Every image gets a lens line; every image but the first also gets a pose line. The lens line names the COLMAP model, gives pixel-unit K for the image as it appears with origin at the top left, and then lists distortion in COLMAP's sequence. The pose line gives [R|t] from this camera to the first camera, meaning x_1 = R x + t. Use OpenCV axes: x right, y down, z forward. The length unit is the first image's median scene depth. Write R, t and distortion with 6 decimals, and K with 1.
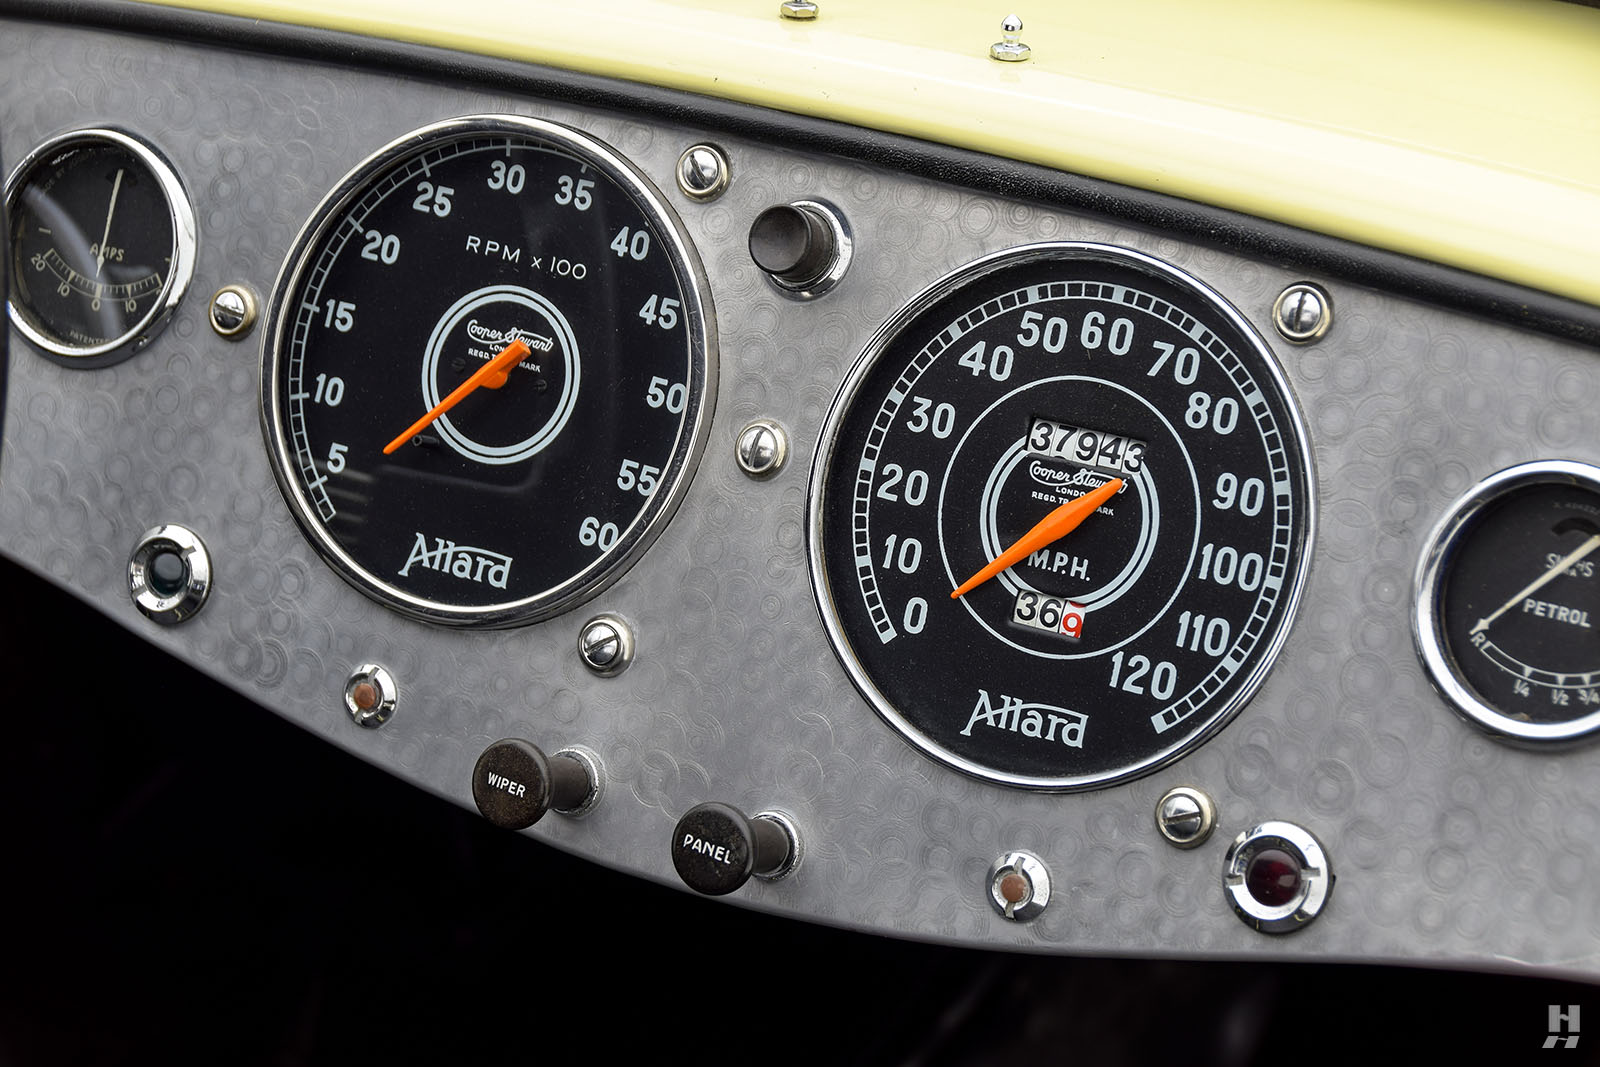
lens RADIAL K [[4291.4, 0, 800.0], [0, 4291.4, 533.5], [0, 0, 1]] dist [-0.136143, -0.141993]
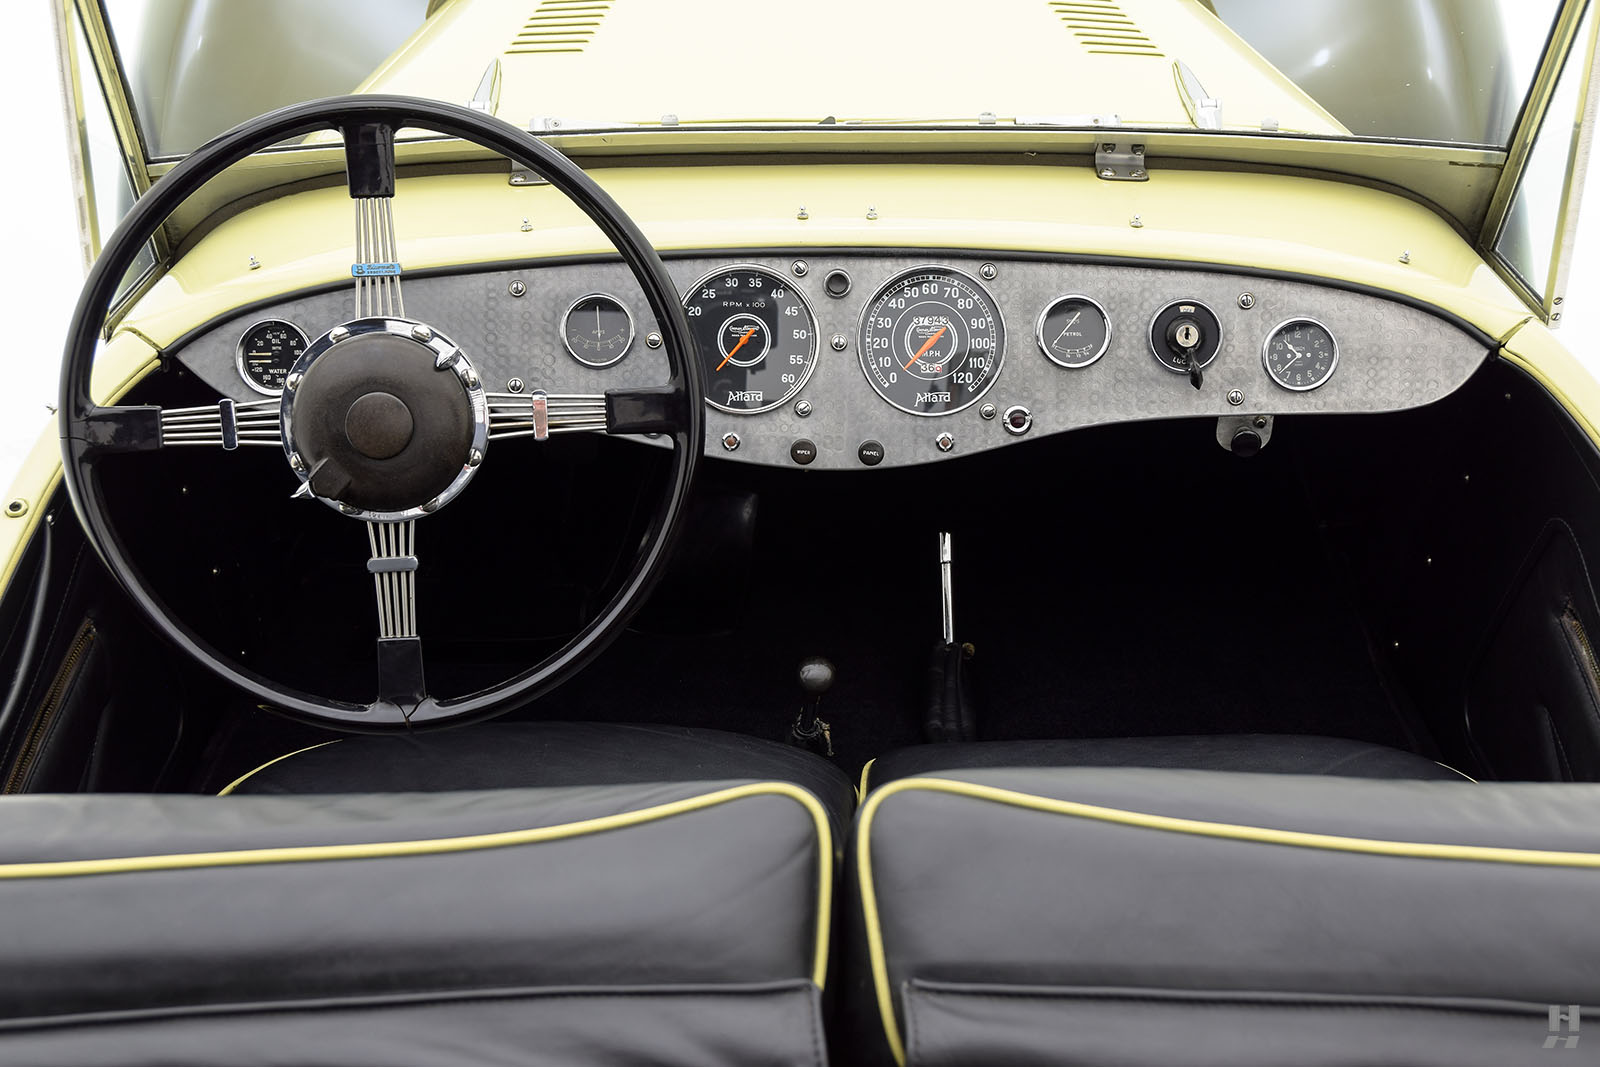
lens RADIAL K [[2507.3, 0, 806.5], [0, 2507.3, 532.5], [0, 0, 1]] dist [0.077087, -0.018950]
pose [[0.857446, -0.261006, 0.443466, -1.007645], [0.221078, 0.965075, 0.140548, -0.168170], [-0.464662, -0.022472, 0.885203, -0.830318]]
